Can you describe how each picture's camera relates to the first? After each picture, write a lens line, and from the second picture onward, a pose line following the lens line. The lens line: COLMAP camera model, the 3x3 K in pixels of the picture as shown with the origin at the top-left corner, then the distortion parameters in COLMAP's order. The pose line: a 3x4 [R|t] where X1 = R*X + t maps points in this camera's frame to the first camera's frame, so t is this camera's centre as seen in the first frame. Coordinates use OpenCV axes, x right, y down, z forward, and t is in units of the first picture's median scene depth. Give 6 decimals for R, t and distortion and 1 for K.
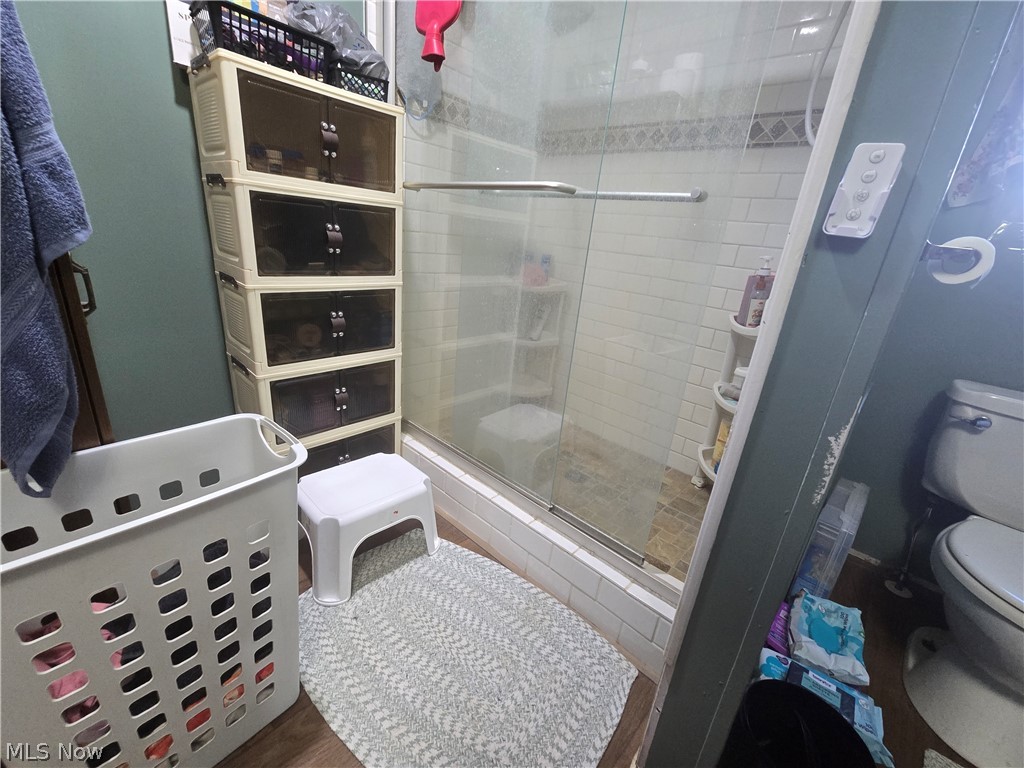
lens RADIAL K [[415.8, 0, 512.5], [0, 415.8, 384.6], [0, 0, 1]] dist [-0.016729, 0.000259]
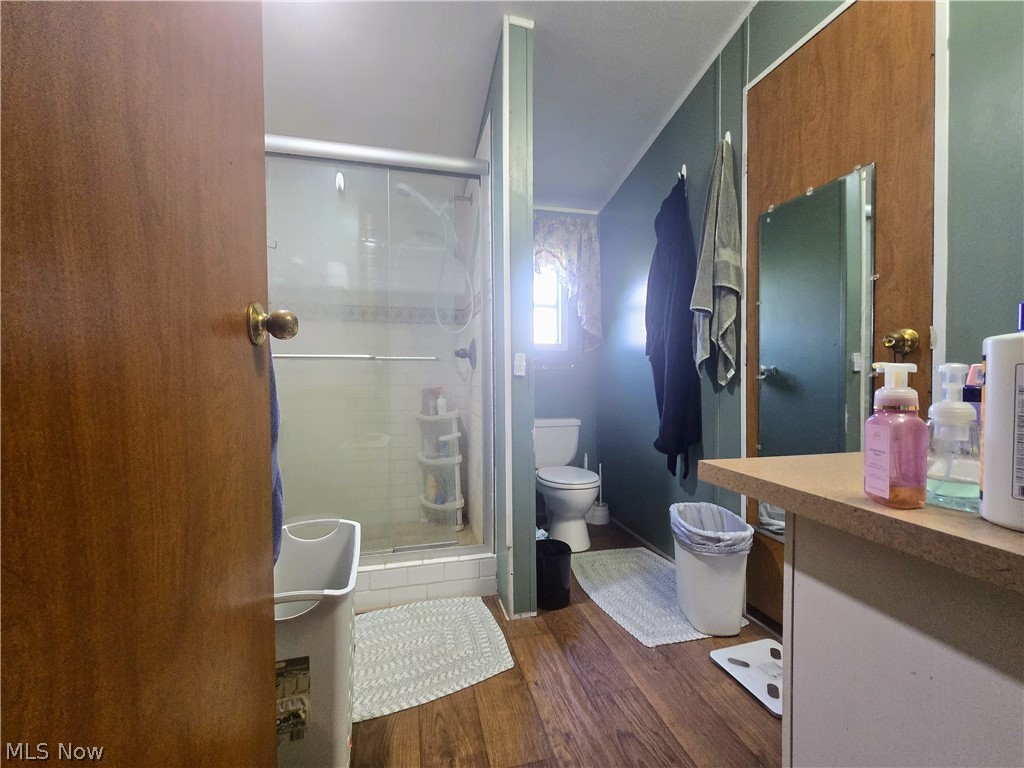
lens RADIAL K [[415.8, 0, 512.5], [0, 415.8, 384.6], [0, 0, 1]] dist [-0.016729, 0.000259]
pose [[0.538620, -0.119690, 0.834004, -0.988625], [0.340535, 0.936332, -0.085551, 0.010273], [-0.770665, 0.330087, 0.545086, -0.411915]]
